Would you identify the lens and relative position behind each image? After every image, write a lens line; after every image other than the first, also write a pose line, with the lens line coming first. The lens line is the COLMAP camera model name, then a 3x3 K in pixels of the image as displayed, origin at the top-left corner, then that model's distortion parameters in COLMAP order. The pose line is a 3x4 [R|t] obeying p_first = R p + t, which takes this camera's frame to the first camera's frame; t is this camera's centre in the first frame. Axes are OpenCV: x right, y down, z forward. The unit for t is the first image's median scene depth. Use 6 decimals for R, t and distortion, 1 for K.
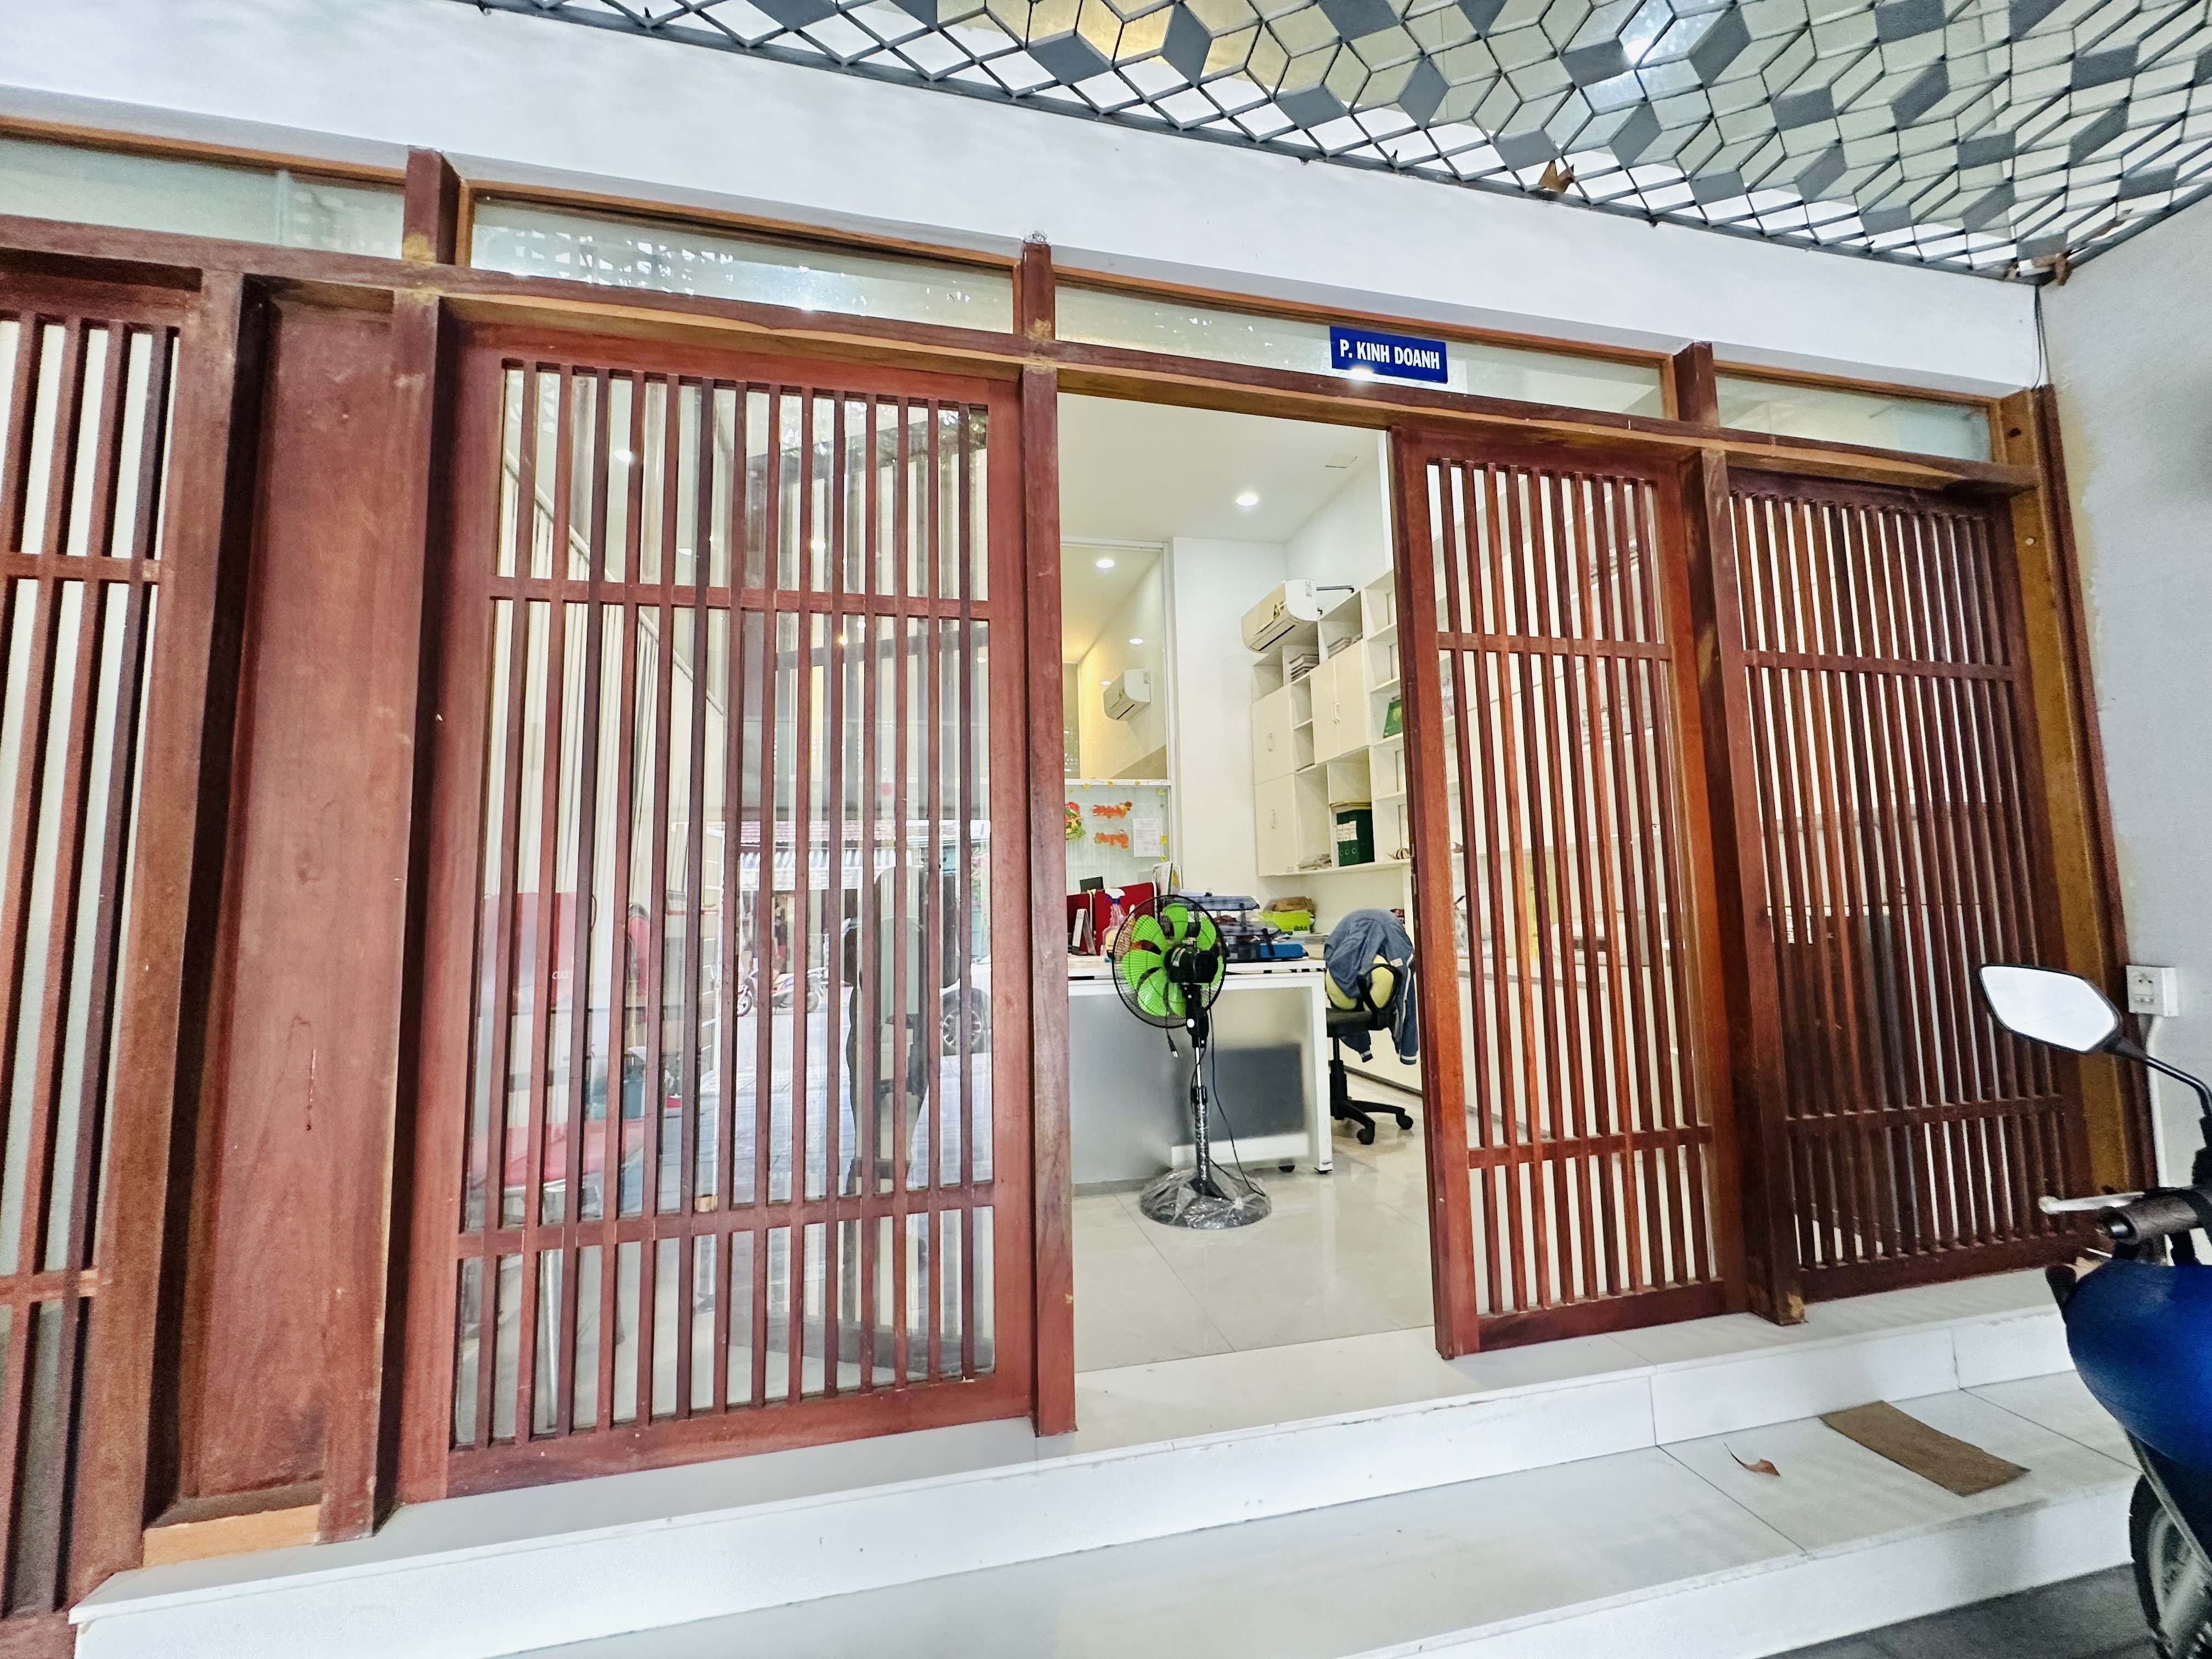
lens RADIAL K [[896.0, 0, 1108.8], [0, 896.0, 827.9], [0, 0, 1]] dist [-0.008242, 0.001199]
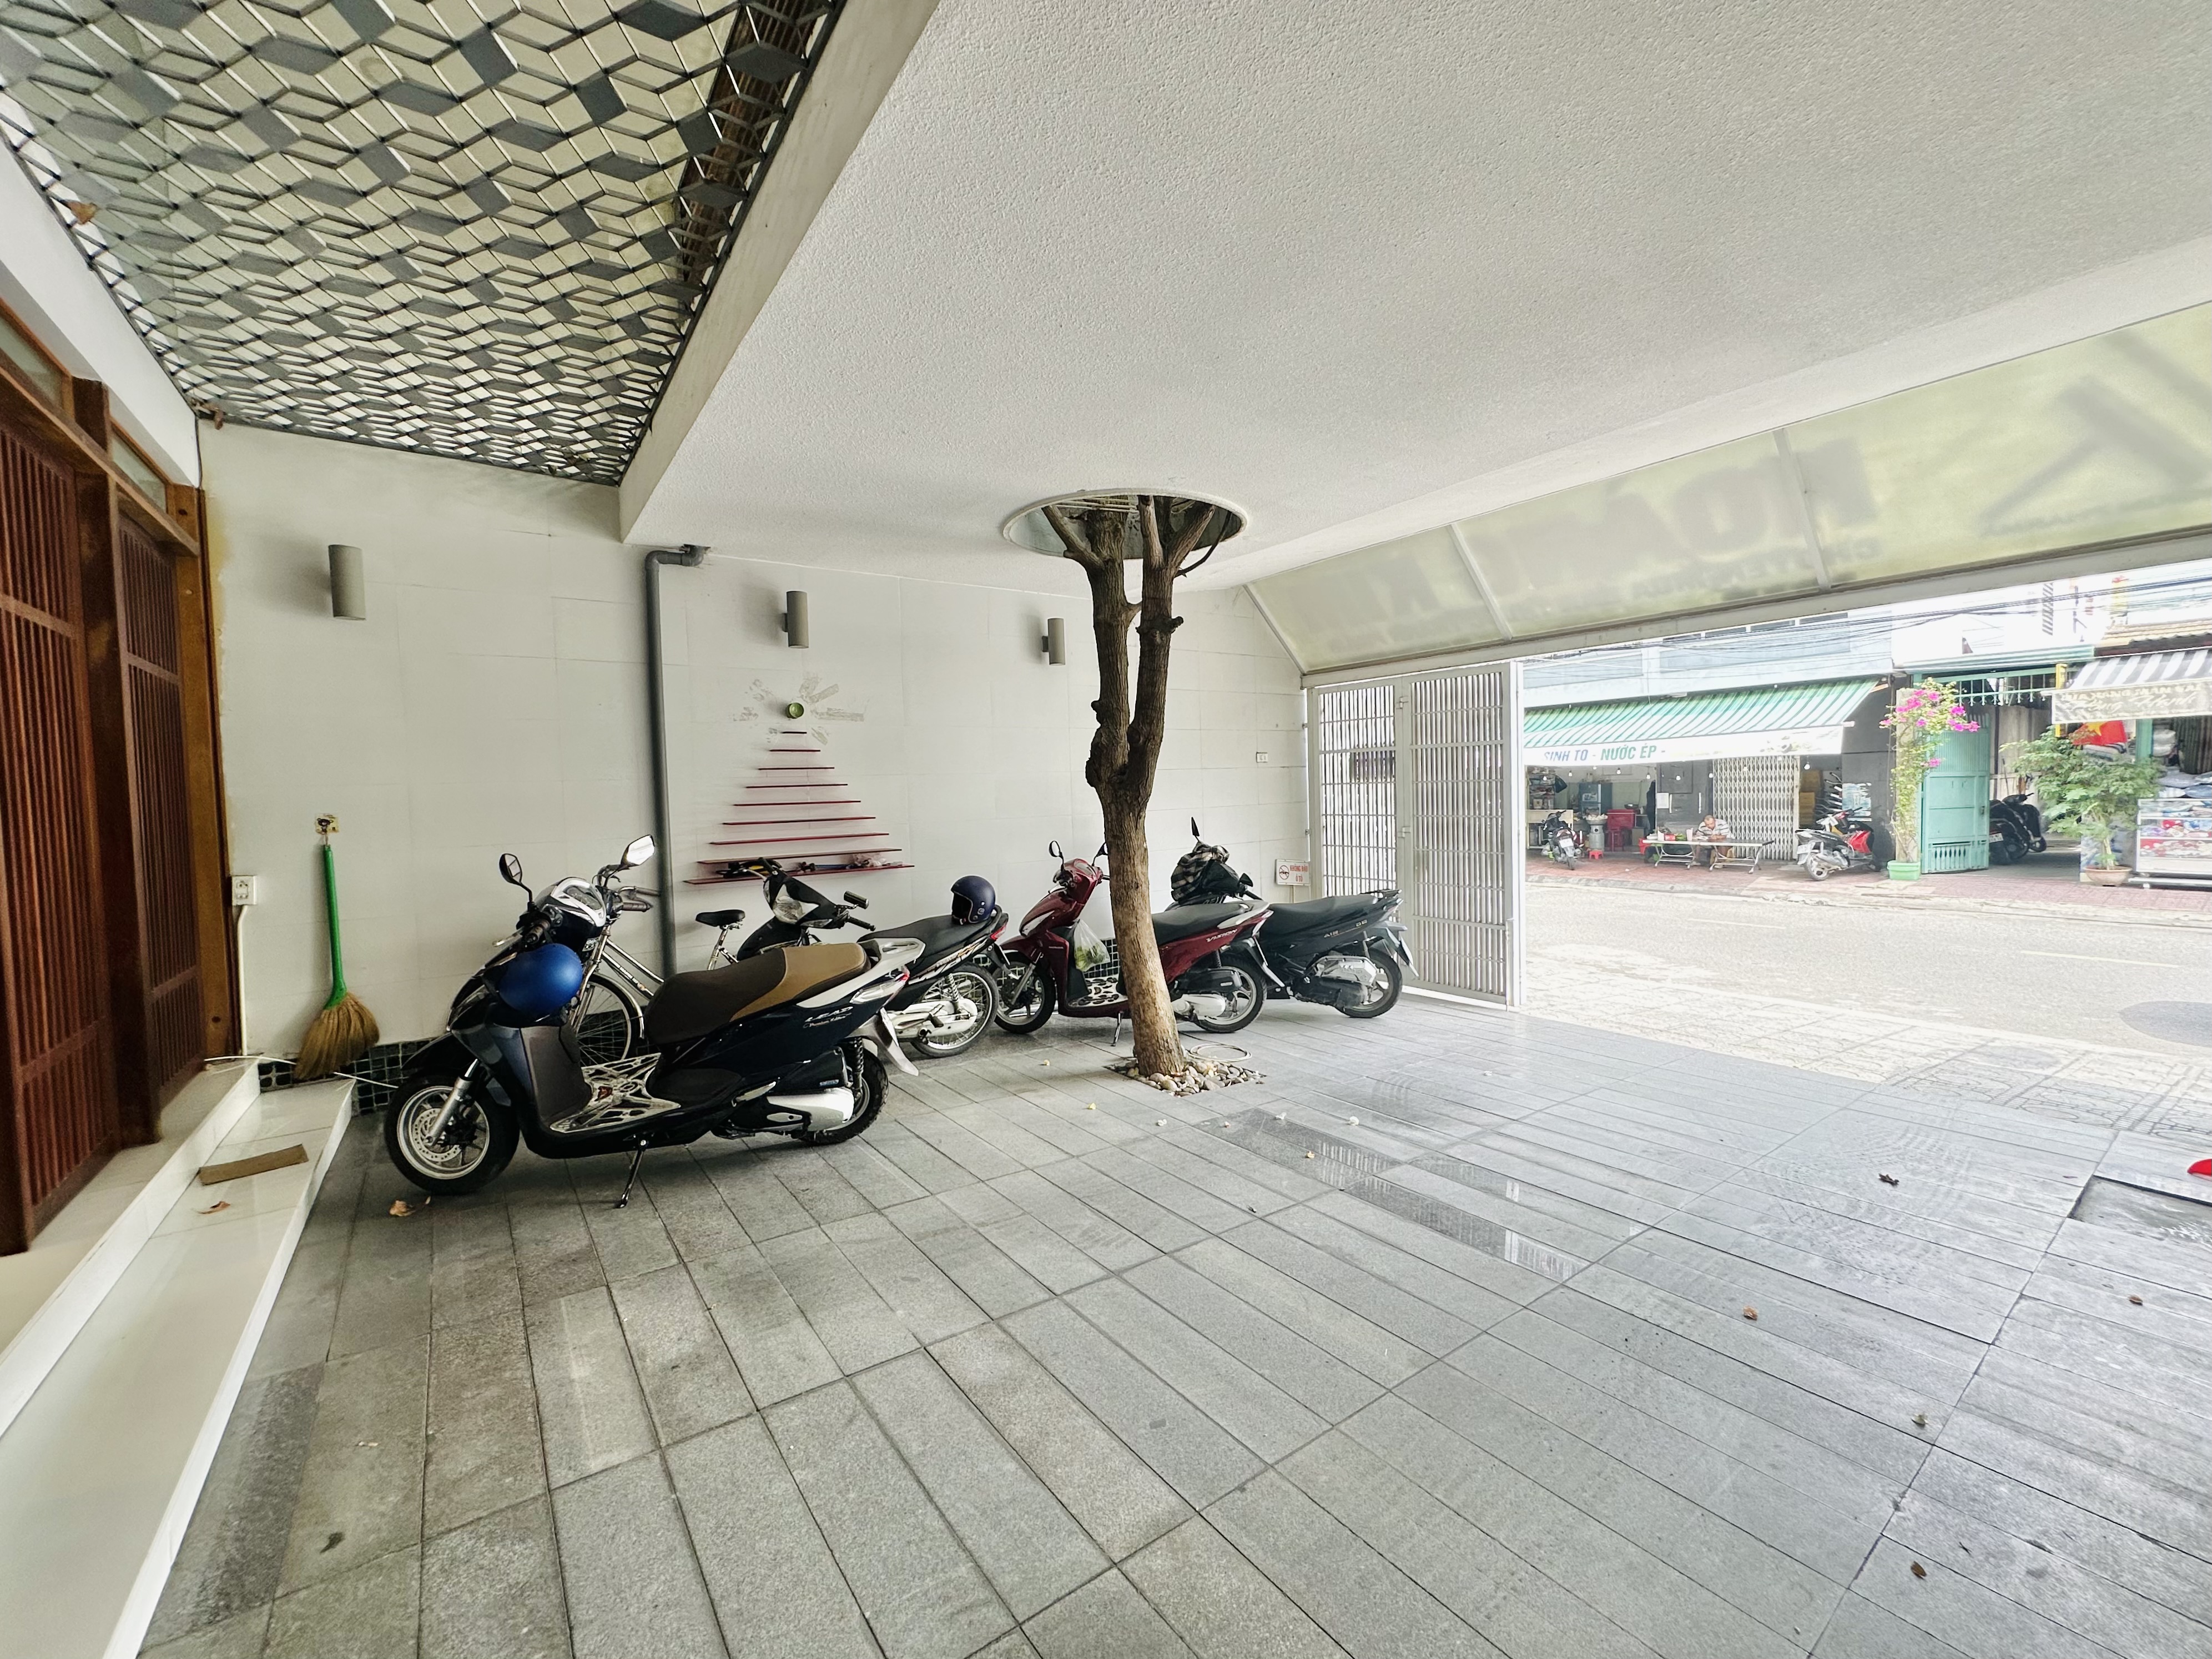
lens RADIAL K [[896.1, 0, 1097.7], [0, 896.1, 823.3], [0, 0, 1]] dist [-0.008242, 0.001199]
pose [[-0.383587, -0.002451, 0.923502, -0.363935], [-0.050810, 0.998538, -0.018455, 0.002865], [-0.922106, -0.054002, -0.383151, 0.067975]]
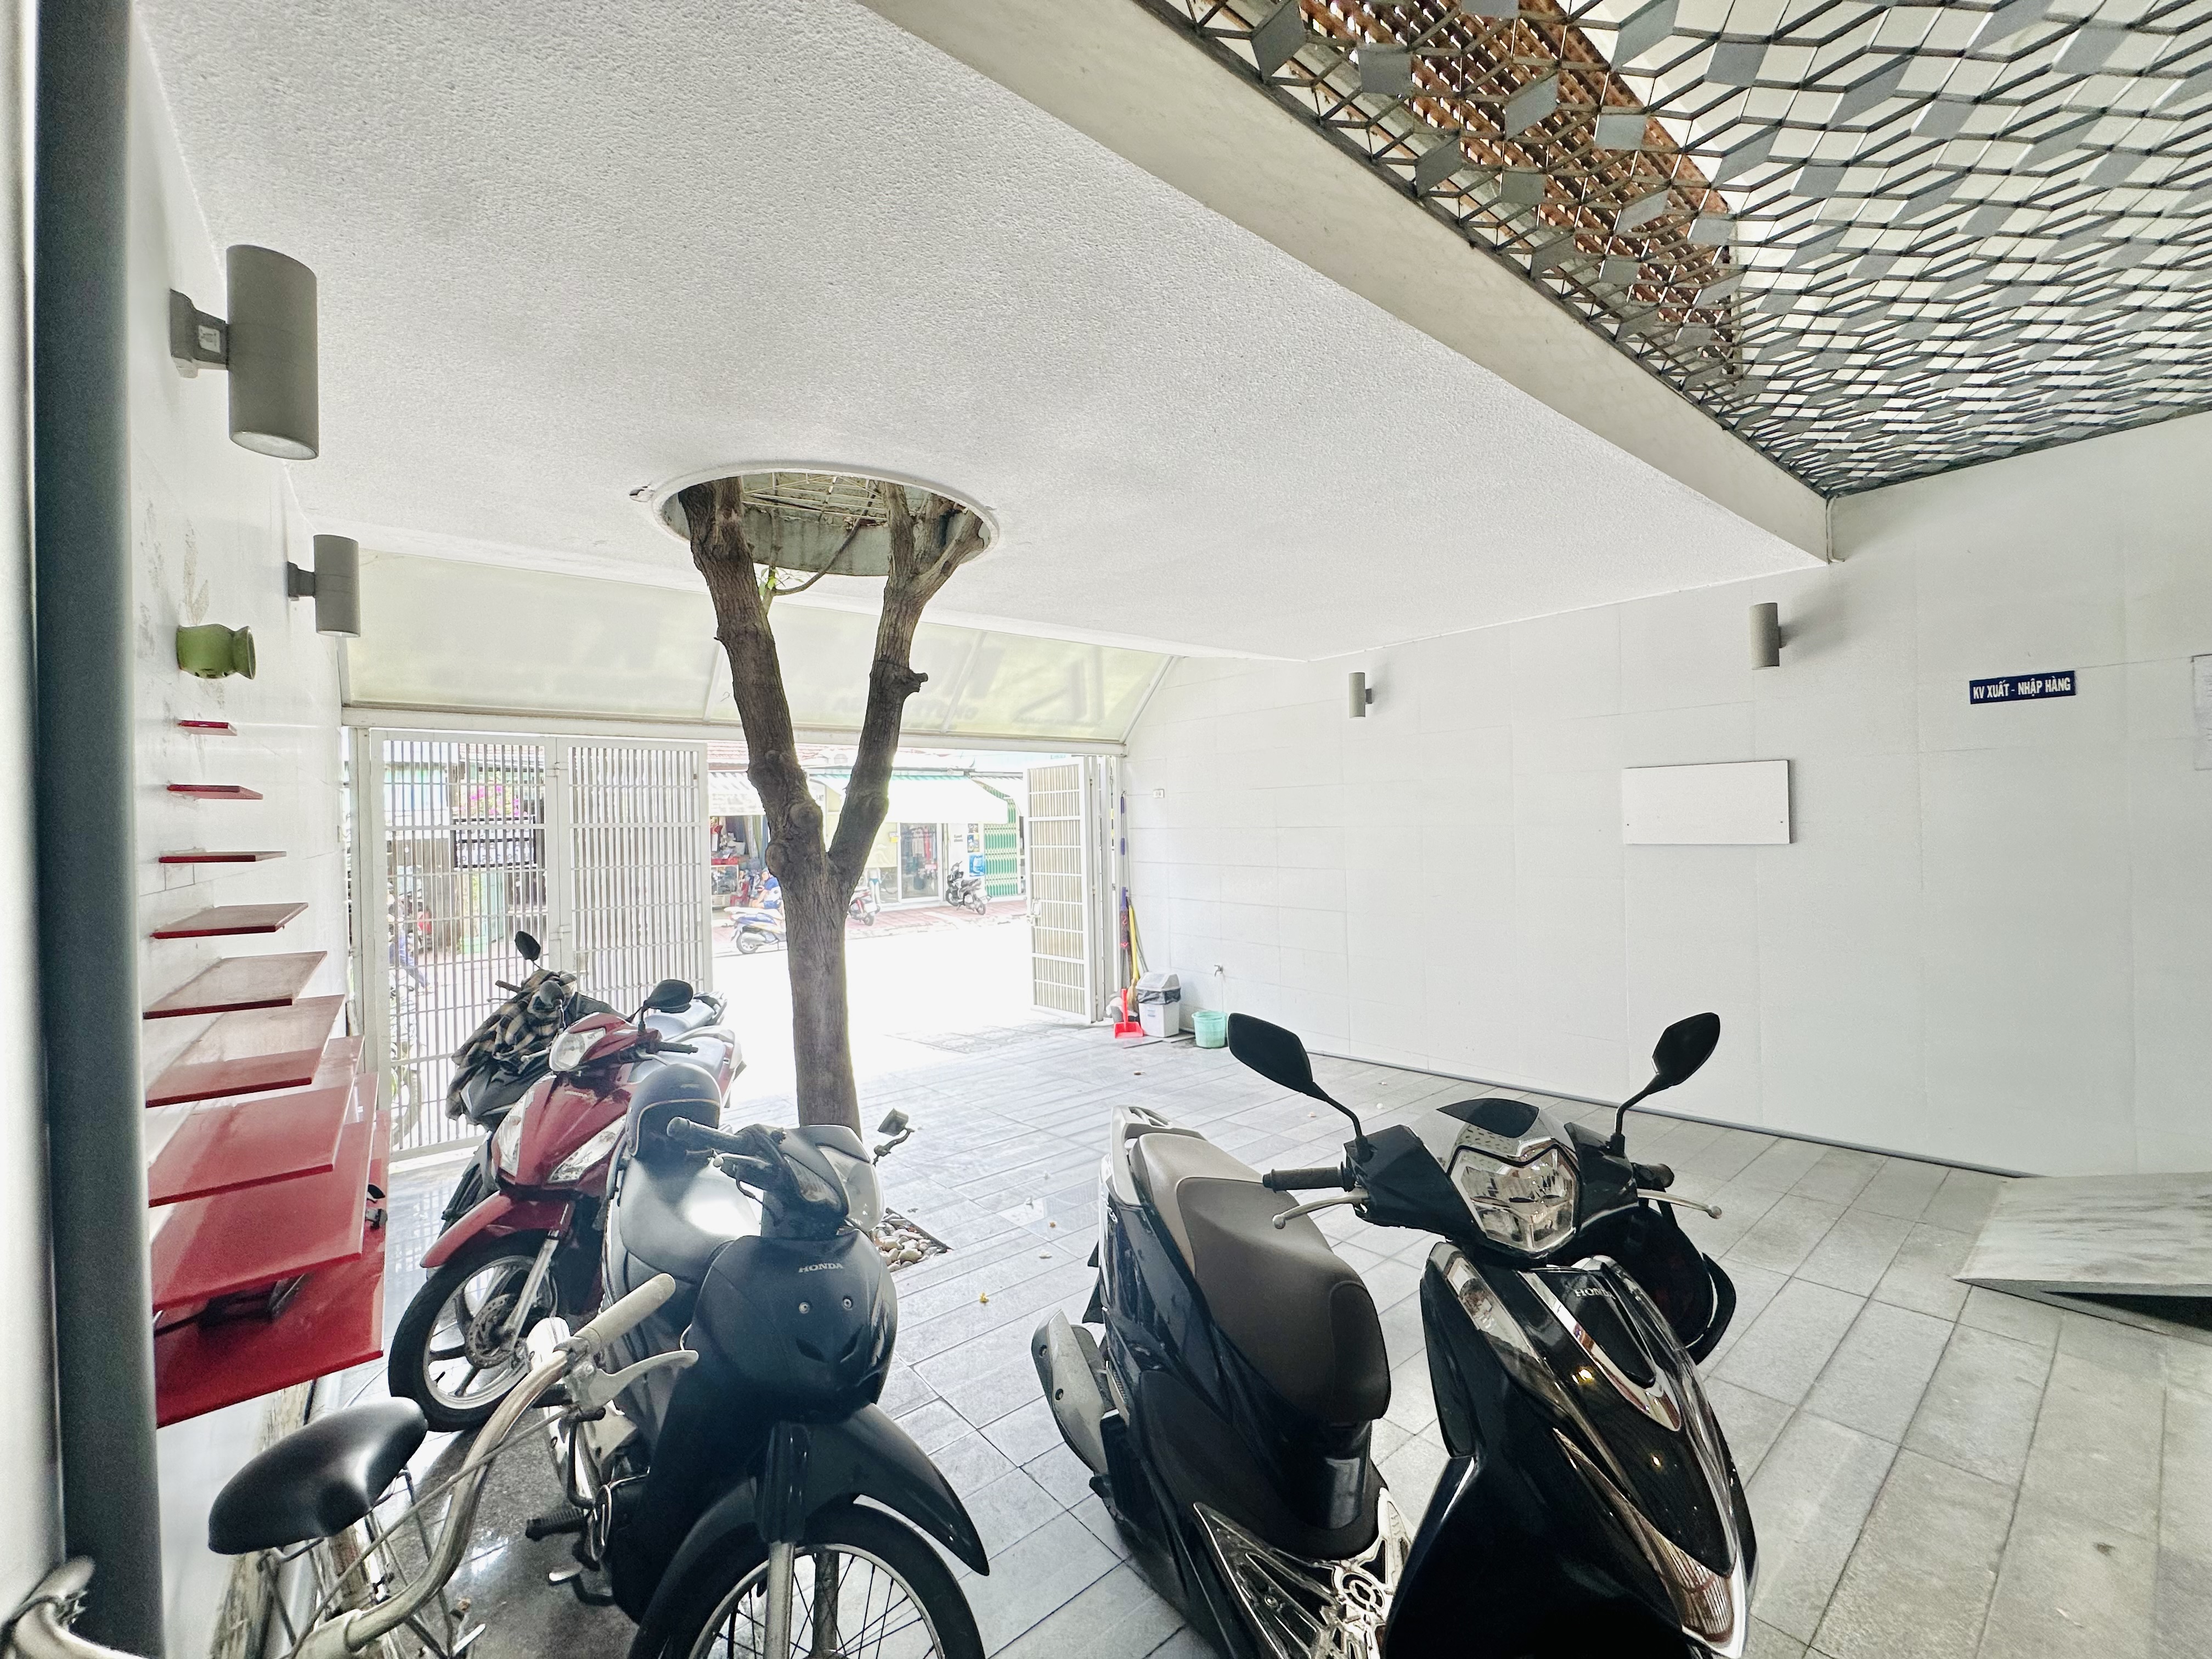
lens RADIAL K [[896.0, 0, 1105.5], [0, 896.0, 827.9], [0, 0, 1]] dist [-0.008242, 0.001199]
pose [[-0.895452, 0.042562, -0.443118, 0.435218], [0.083848, 0.993728, -0.073991, -0.019004], [0.437190, -0.103410, -0.893404, 0.322786]]
